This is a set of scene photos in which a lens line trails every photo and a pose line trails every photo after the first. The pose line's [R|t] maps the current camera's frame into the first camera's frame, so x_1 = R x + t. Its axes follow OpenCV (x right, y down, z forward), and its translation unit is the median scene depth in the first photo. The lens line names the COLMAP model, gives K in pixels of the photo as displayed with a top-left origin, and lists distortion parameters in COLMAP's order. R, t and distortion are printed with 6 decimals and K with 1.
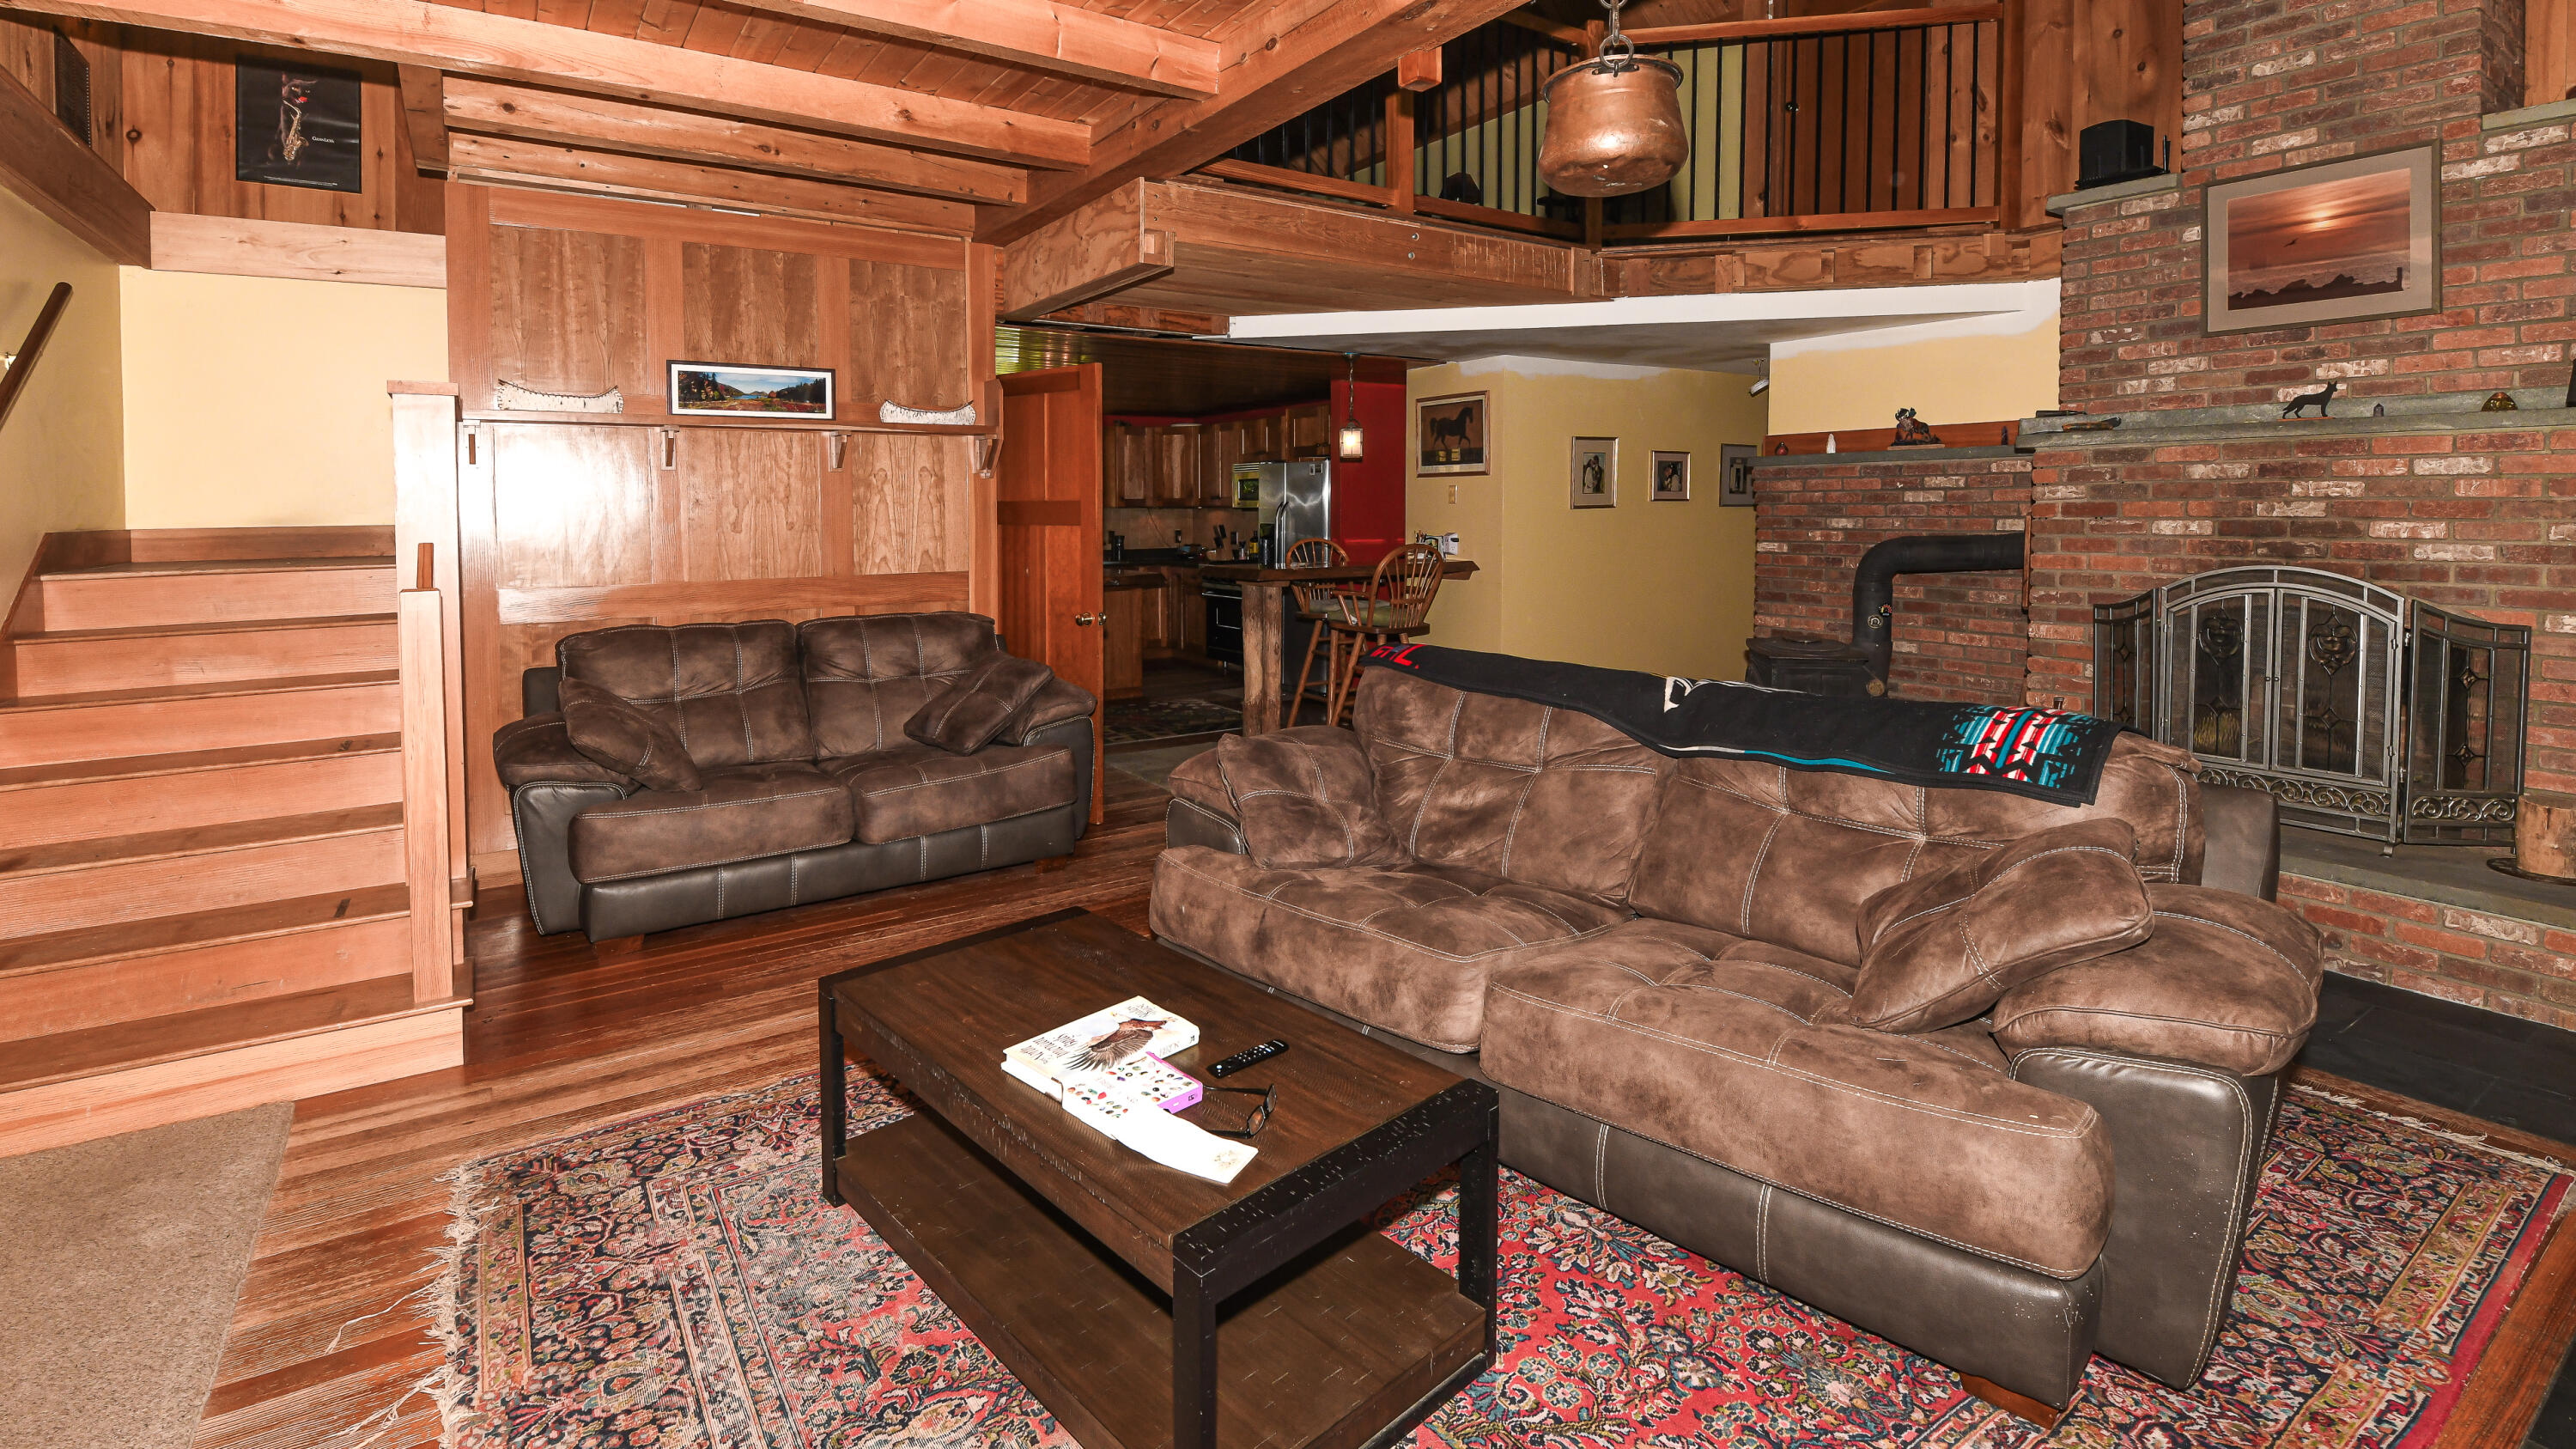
lens RADIAL K [[1179.9, 0, 1275.3], [0, 1179.9, 563.8], [0, 0, 1]] dist [-0.007808, -0.005855]
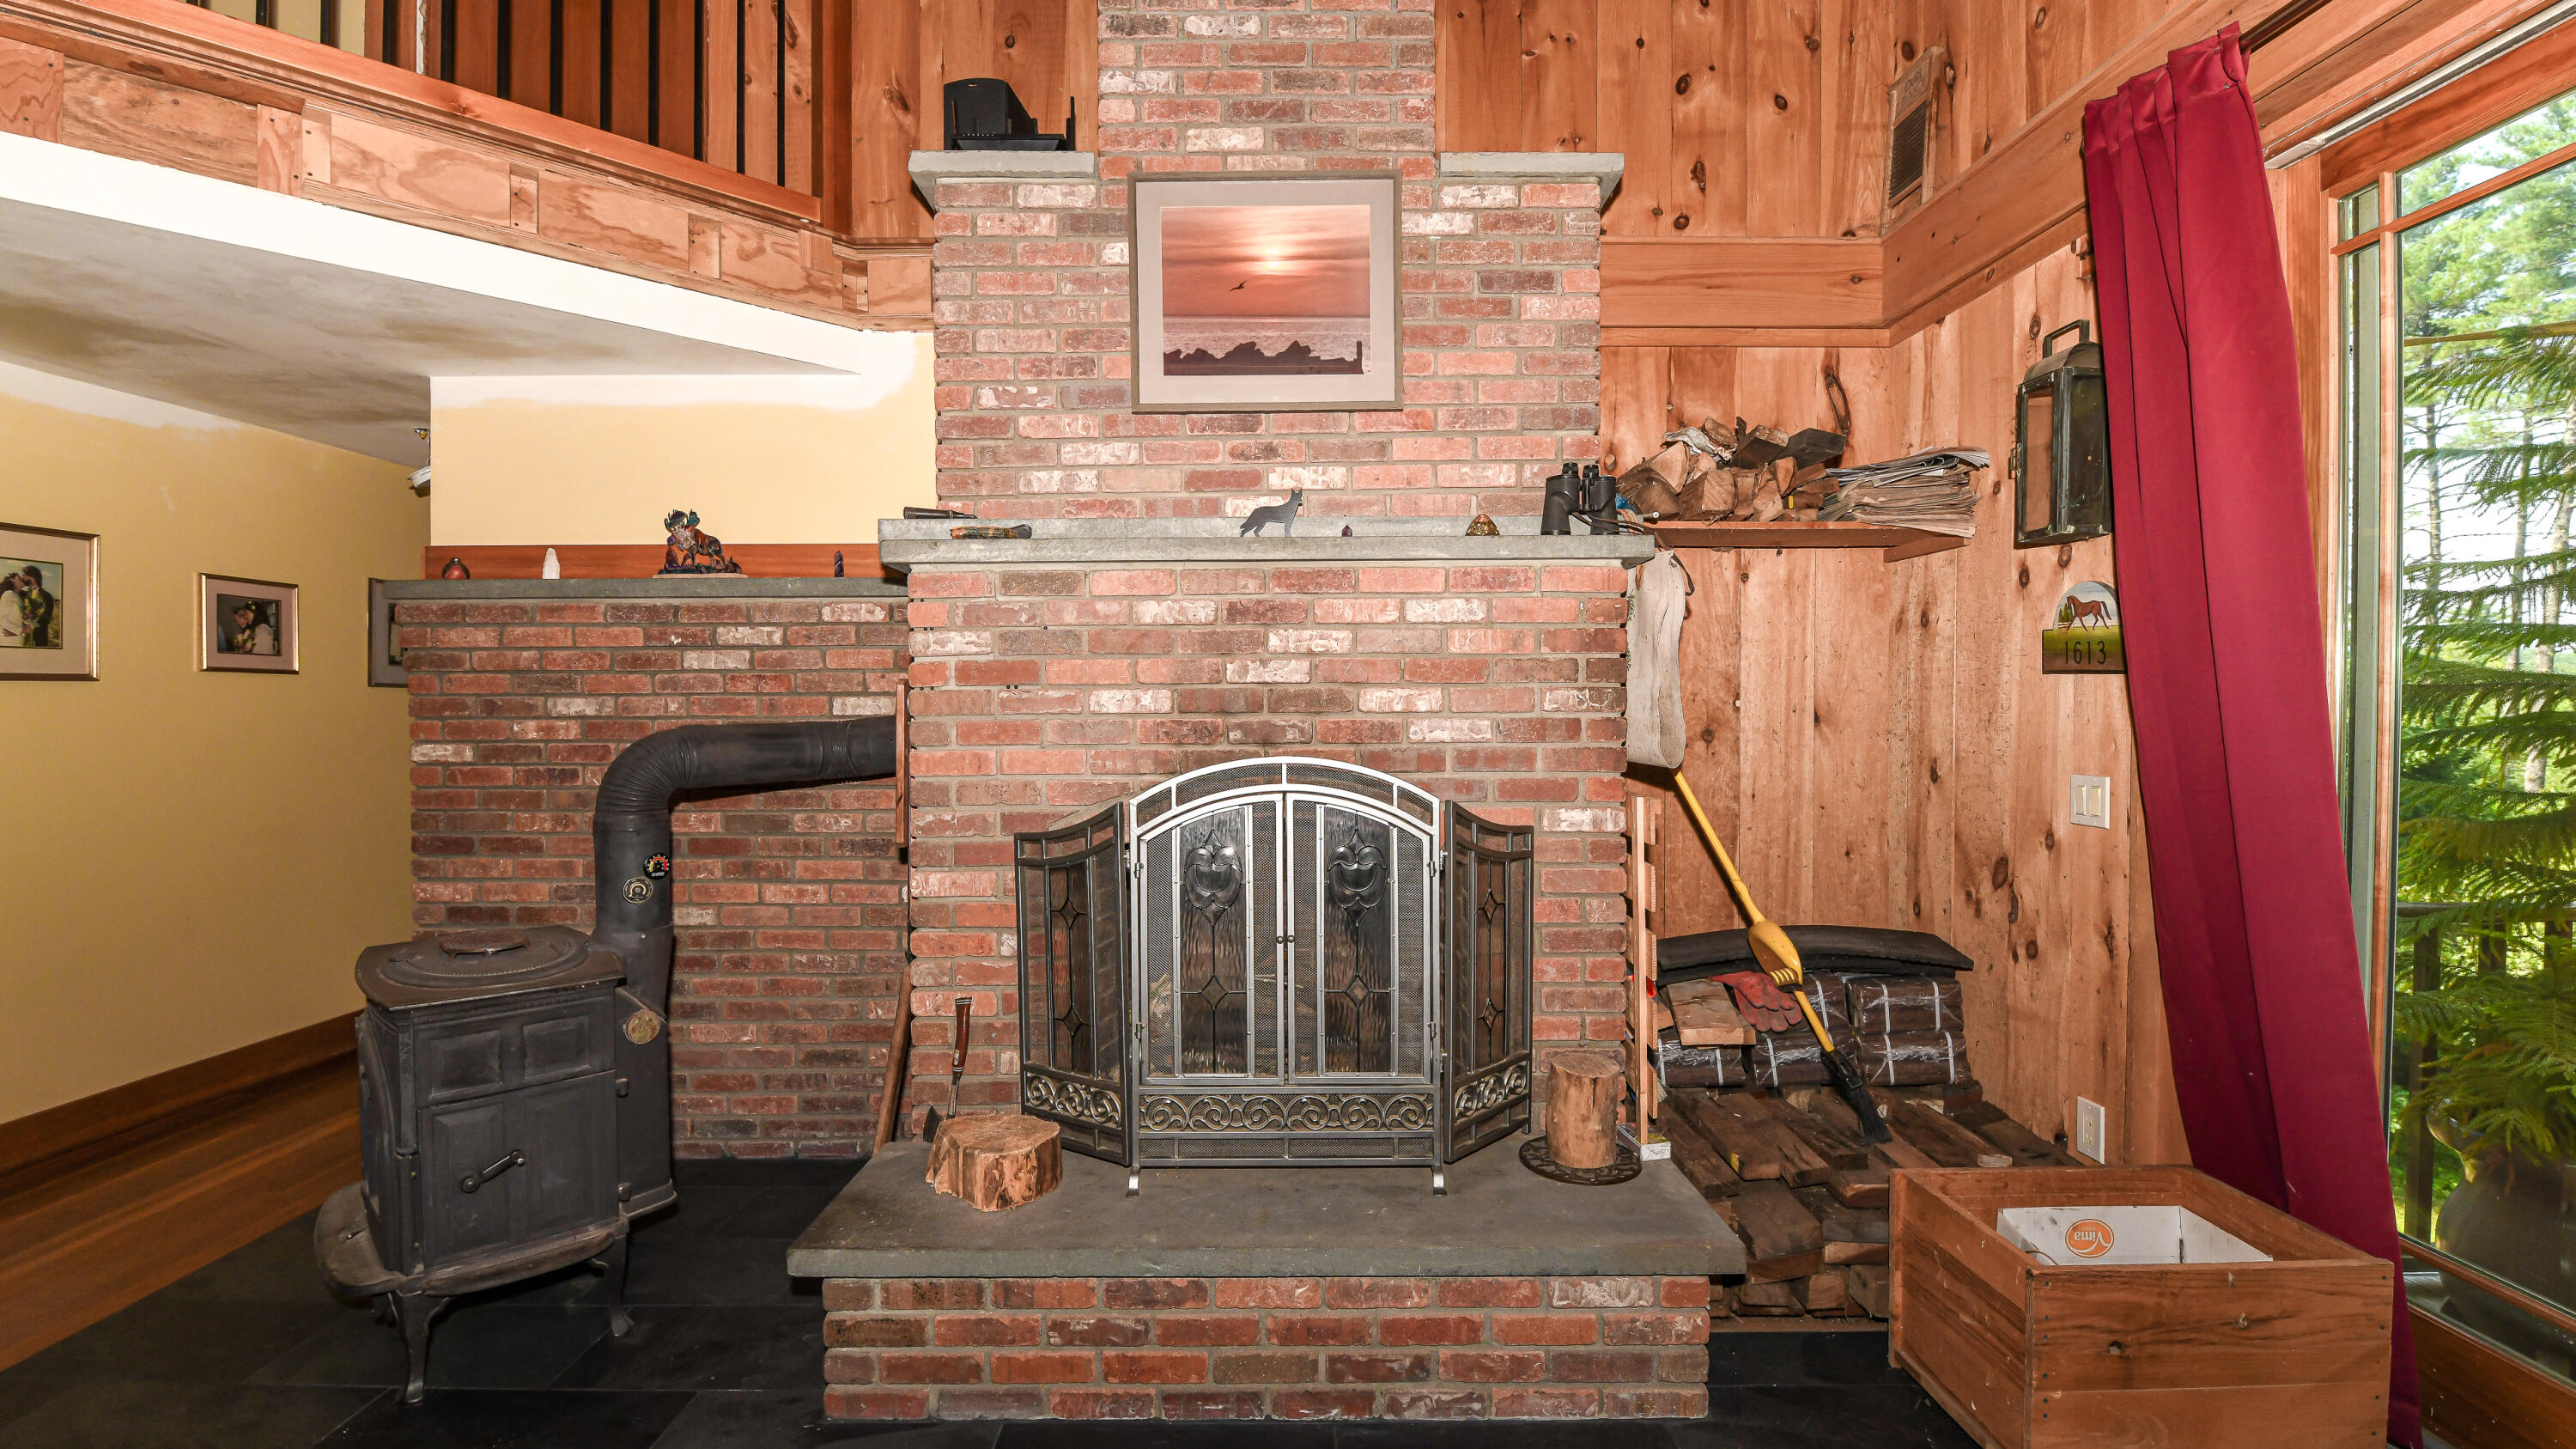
lens RADIAL K [[1179.9, 0, 1291.2], [0, 1179.9, 728.7], [0, 0, 1]] dist [-0.007808, -0.005855]
pose [[0.566536, -0.012227, 0.823946, 0.293697], [0.039690, 0.999134, -0.012463, -0.004644], [-0.823081, 0.039763, 0.566531, 0.554398]]
